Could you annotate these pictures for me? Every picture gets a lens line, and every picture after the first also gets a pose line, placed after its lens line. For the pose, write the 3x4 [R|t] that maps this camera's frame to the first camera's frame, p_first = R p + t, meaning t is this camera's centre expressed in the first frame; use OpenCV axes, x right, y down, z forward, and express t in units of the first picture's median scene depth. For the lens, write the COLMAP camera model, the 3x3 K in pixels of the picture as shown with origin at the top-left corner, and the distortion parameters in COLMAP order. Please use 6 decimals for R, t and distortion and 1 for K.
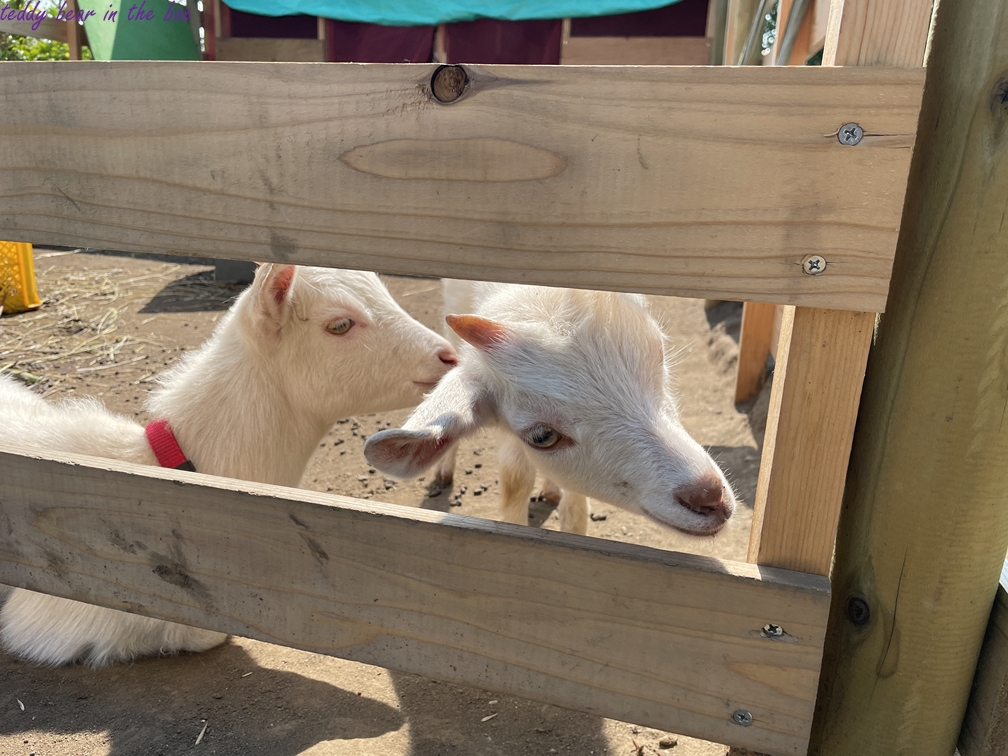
lens RADIAL K [[751.9, 0, 504.0], [0, 751.9, 378.0], [0, 0, 1]] dist [0.074004, -0.098189]
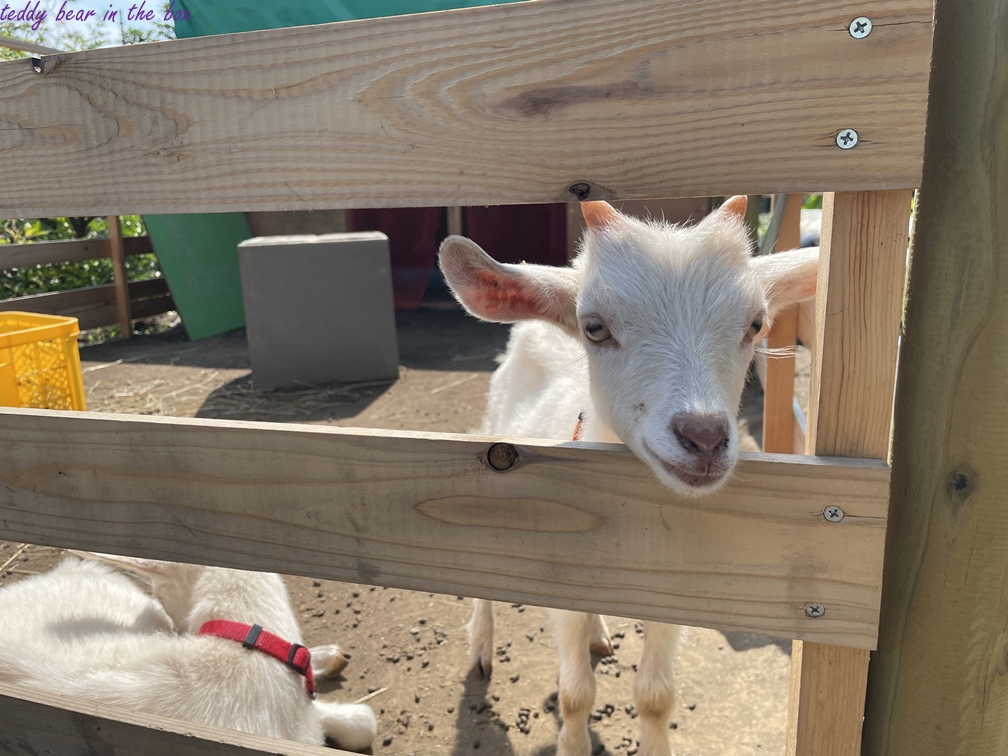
lens RADIAL K [[751.9, 0, 504.0], [0, 751.9, 378.0], [0, 0, 1]] dist [0.074004, -0.098189]
pose [[0.997661, -0.061854, -0.029091, -0.023990], [0.060032, 0.996404, -0.059792, -0.410296], [0.032685, 0.057906, 0.997787, -0.214833]]
